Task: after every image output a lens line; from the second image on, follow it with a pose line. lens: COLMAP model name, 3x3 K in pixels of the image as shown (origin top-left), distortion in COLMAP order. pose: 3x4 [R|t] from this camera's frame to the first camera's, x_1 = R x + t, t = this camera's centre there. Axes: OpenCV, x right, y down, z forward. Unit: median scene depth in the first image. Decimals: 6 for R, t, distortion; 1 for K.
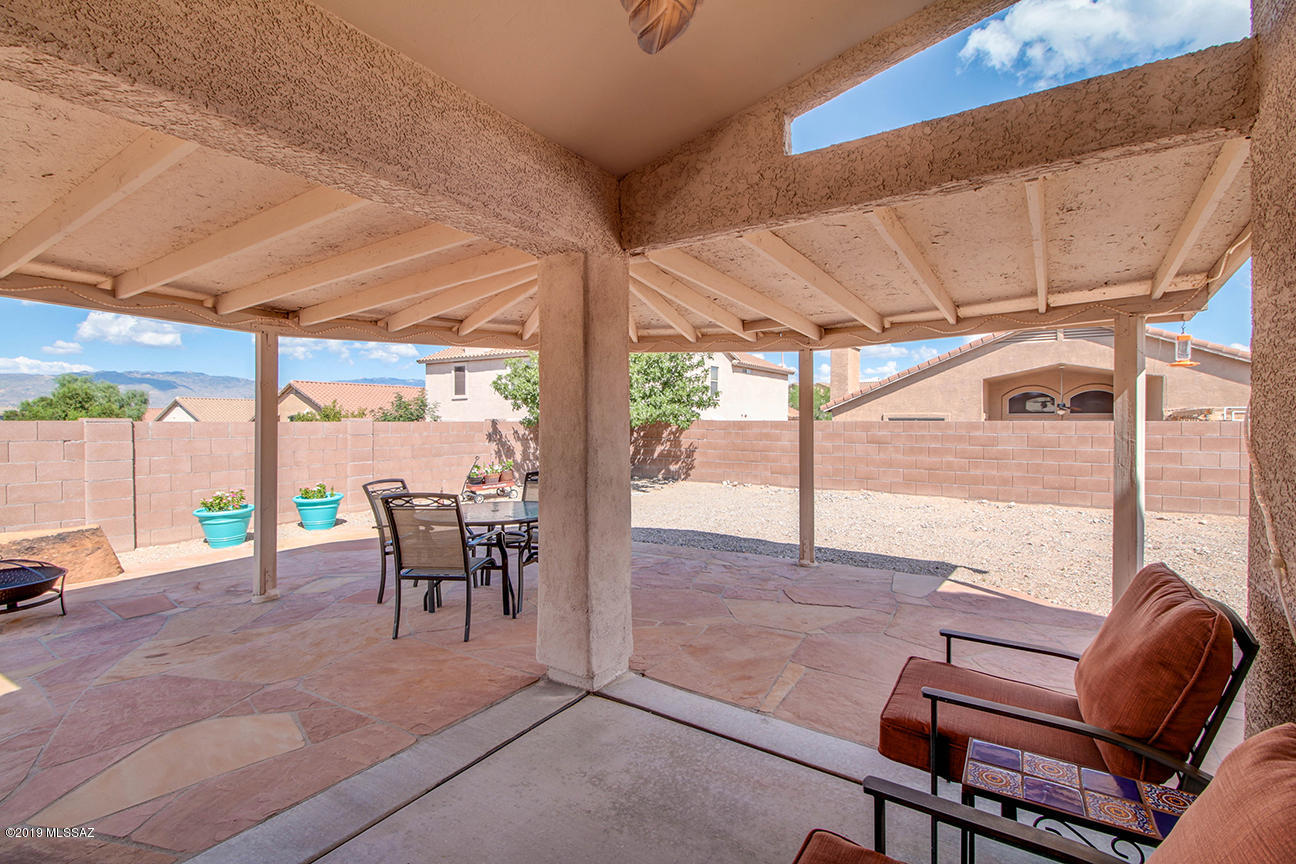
lens RADIAL K [[592.0, 0, 646.3], [0, 592.0, 430.0], [0, 0, 1]] dist [0.022760, -0.012776]
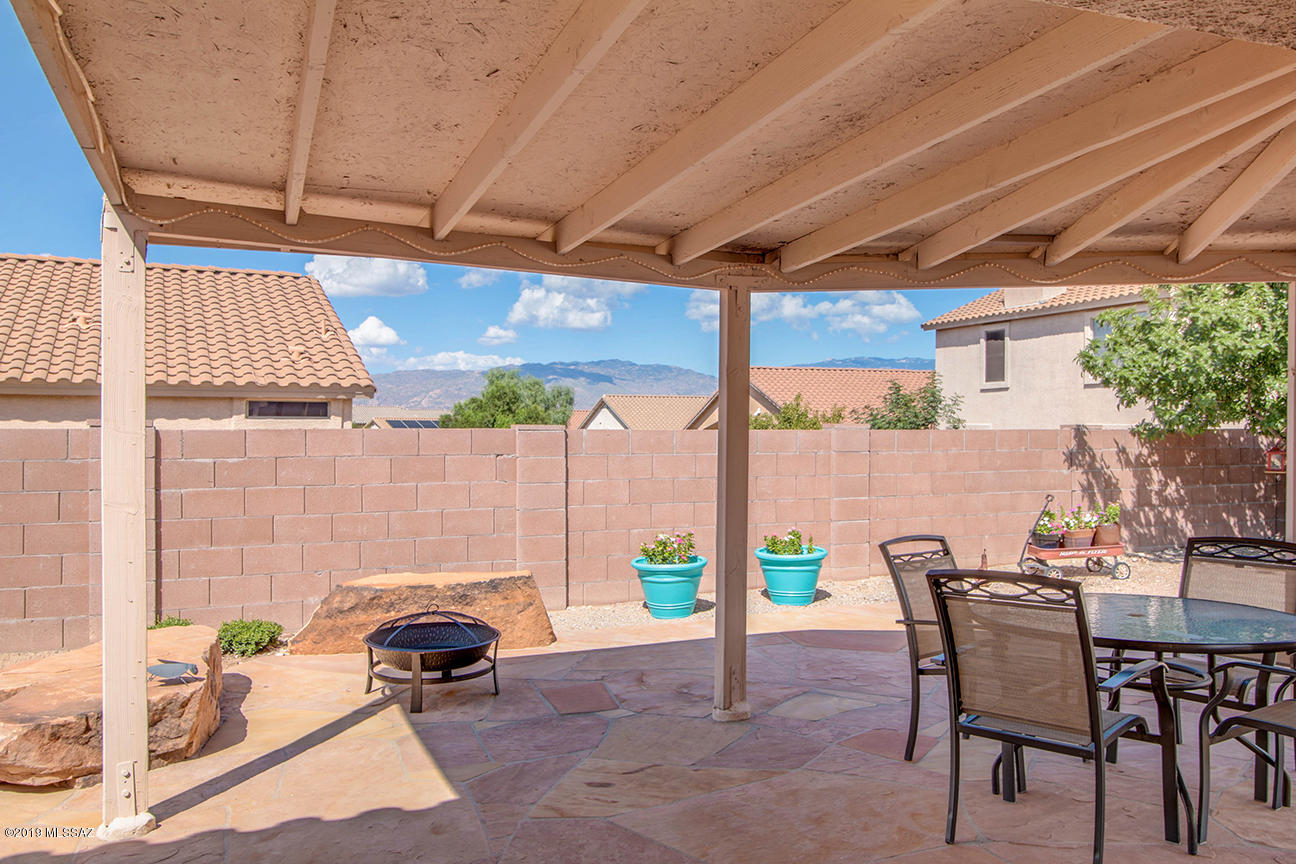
lens RADIAL K [[1036.4, 0, 648.0], [0, 1036.4, 432.0], [0, 0, 1]] dist [0.005978, -0.003652]
pose [[0.812176, 0.002847, -0.583406, -0.077070], [-0.009223, 0.999926, -0.007961, -0.003275], [0.583340, 0.011846, 0.812142, 0.067721]]
